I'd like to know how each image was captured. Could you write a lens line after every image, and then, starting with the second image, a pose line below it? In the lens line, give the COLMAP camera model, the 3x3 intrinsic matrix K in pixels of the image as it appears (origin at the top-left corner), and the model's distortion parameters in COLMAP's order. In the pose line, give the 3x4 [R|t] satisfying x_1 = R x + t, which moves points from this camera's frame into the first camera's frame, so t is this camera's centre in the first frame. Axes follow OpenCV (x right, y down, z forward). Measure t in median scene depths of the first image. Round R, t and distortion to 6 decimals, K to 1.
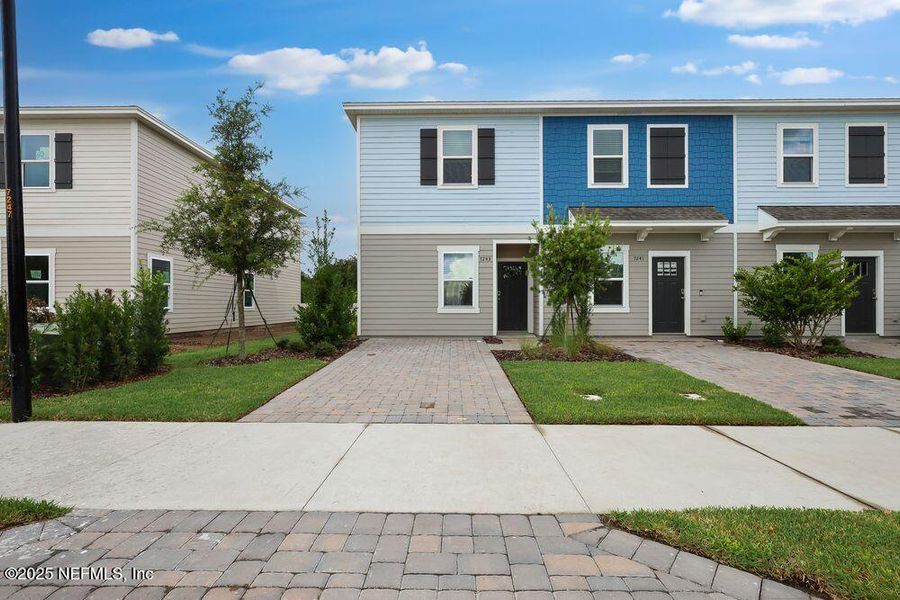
lens RADIAL K [[418.8, 0, 450.6], [0, 418.8, 304.2], [0, 0, 1]] dist [-0.000912, 0.000589]
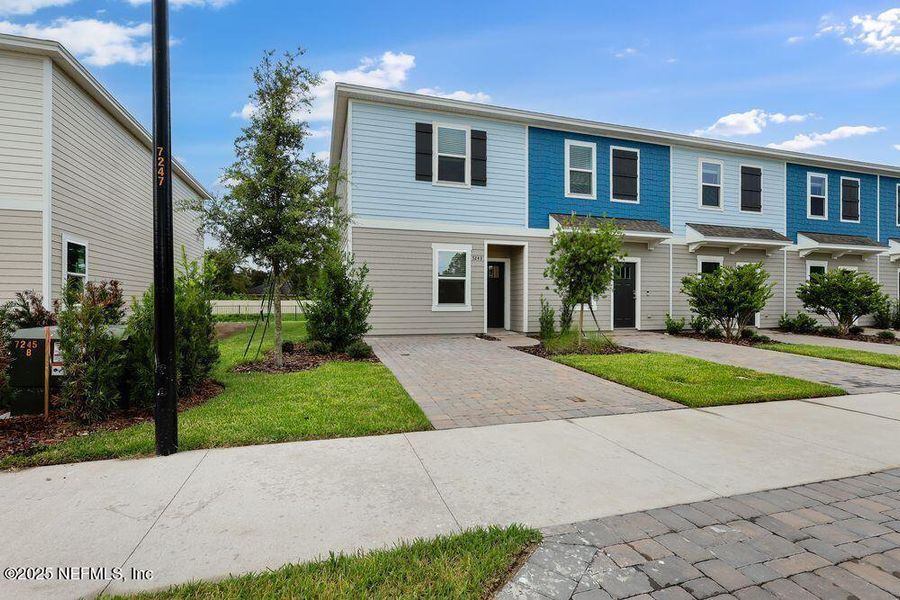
lens RADIAL K [[418.8, 0, 450.6], [0, 418.8, 304.2], [0, 0, 1]] dist [-0.000912, 0.000589]
pose [[0.952187, 0.003396, 0.305496, -0.292996], [-0.005034, 0.999977, 0.004574, 0.000377], [-0.305474, -0.005893, 0.952182, 0.043726]]
